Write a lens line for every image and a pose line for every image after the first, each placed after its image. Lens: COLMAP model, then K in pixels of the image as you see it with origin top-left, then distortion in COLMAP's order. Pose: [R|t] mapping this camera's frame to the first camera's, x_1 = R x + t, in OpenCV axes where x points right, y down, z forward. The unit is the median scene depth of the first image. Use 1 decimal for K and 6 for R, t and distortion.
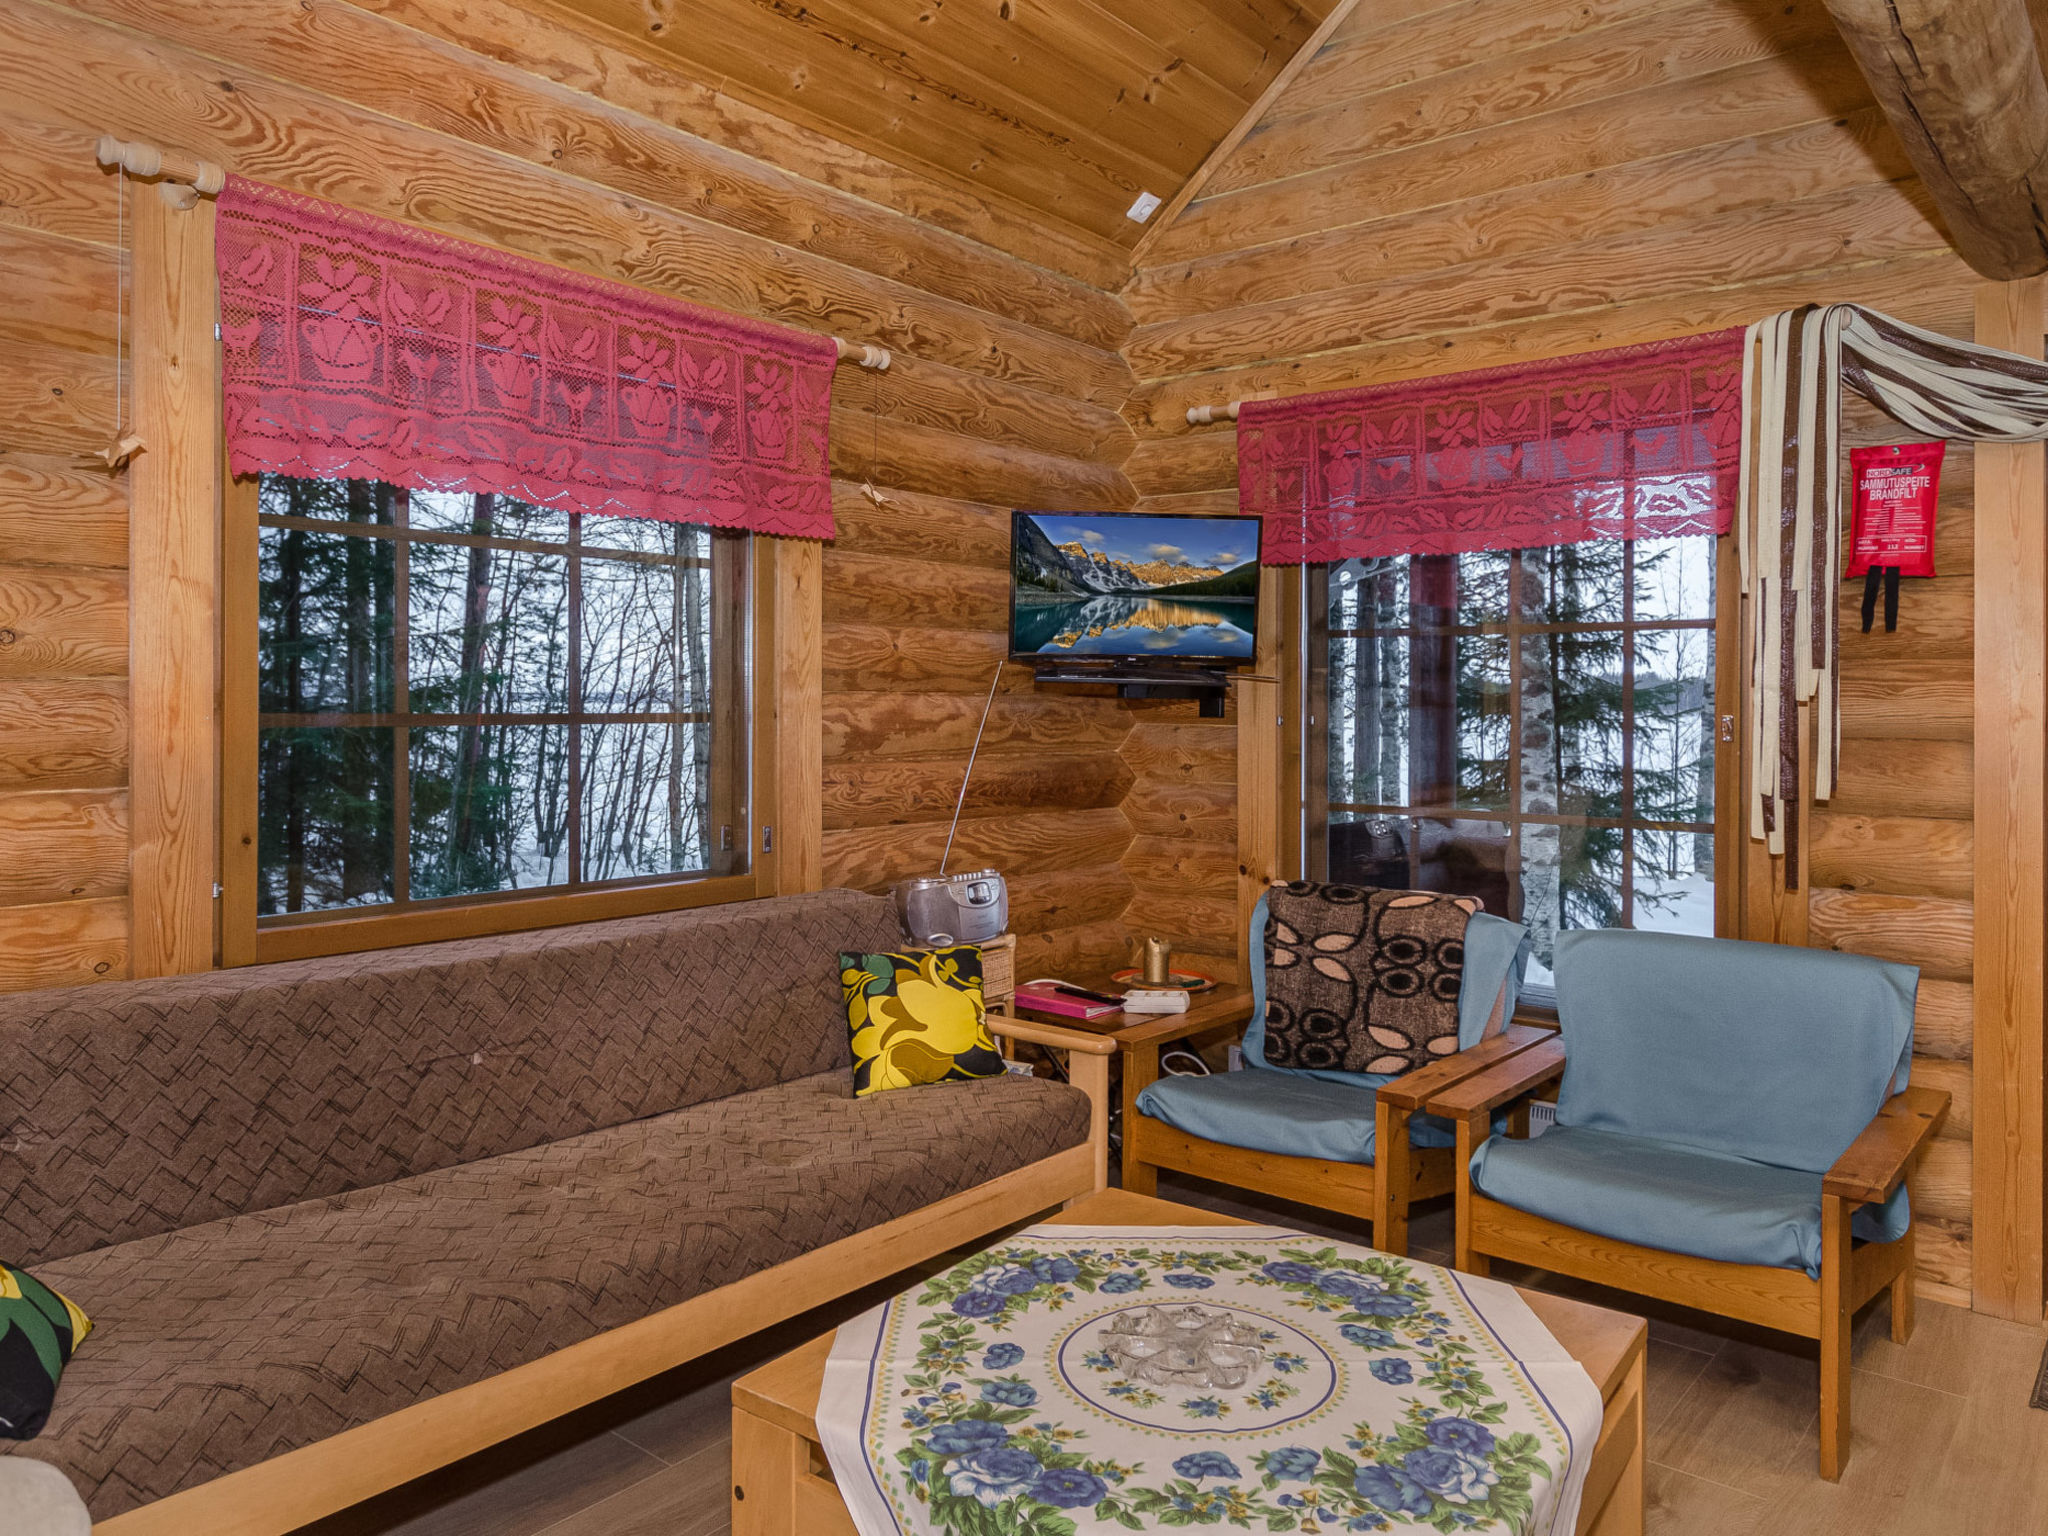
lens RADIAL K [[1434.4, 0, 1024.0], [0, 1434.4, 768.0], [0, 0, 1]] dist [-0.006164, -0.000449]
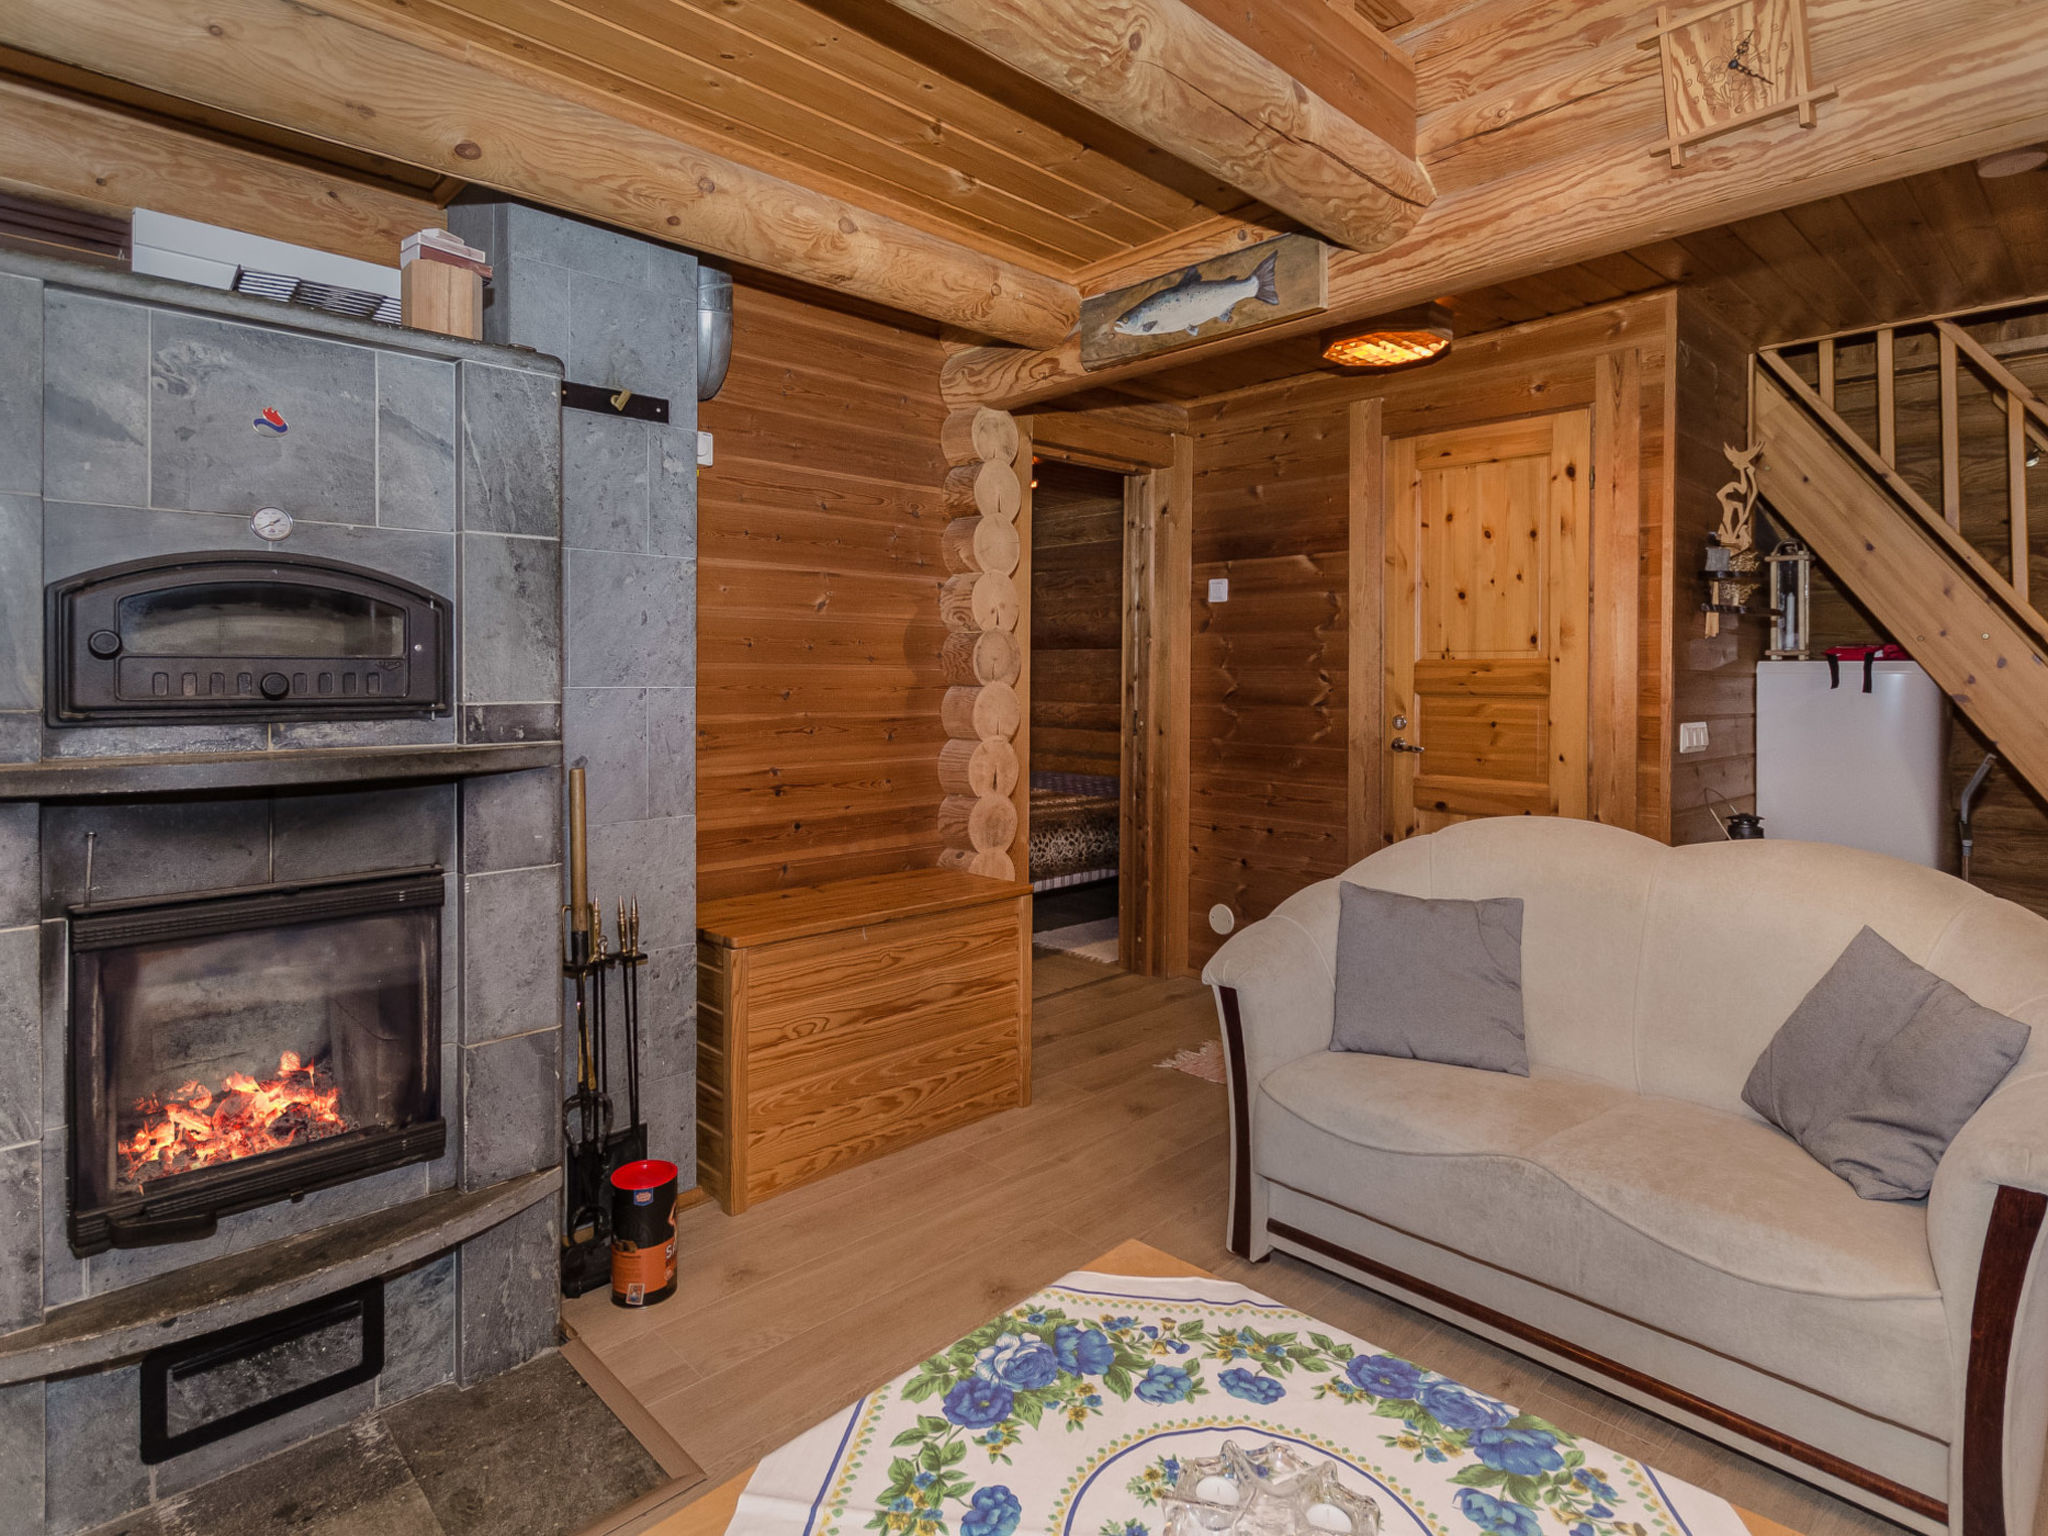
lens RADIAL K [[1107.1, 0, 1029.1], [0, 1107.1, 713.7], [0, 0, 1]] dist [0.005258, 0.000776]
pose [[-0.993504, -0.016678, 0.112567, 0.186633], [-0.007651, 0.996753, 0.080150, -0.048871], [-0.113538, 0.078768, -0.990406, 1.616131]]
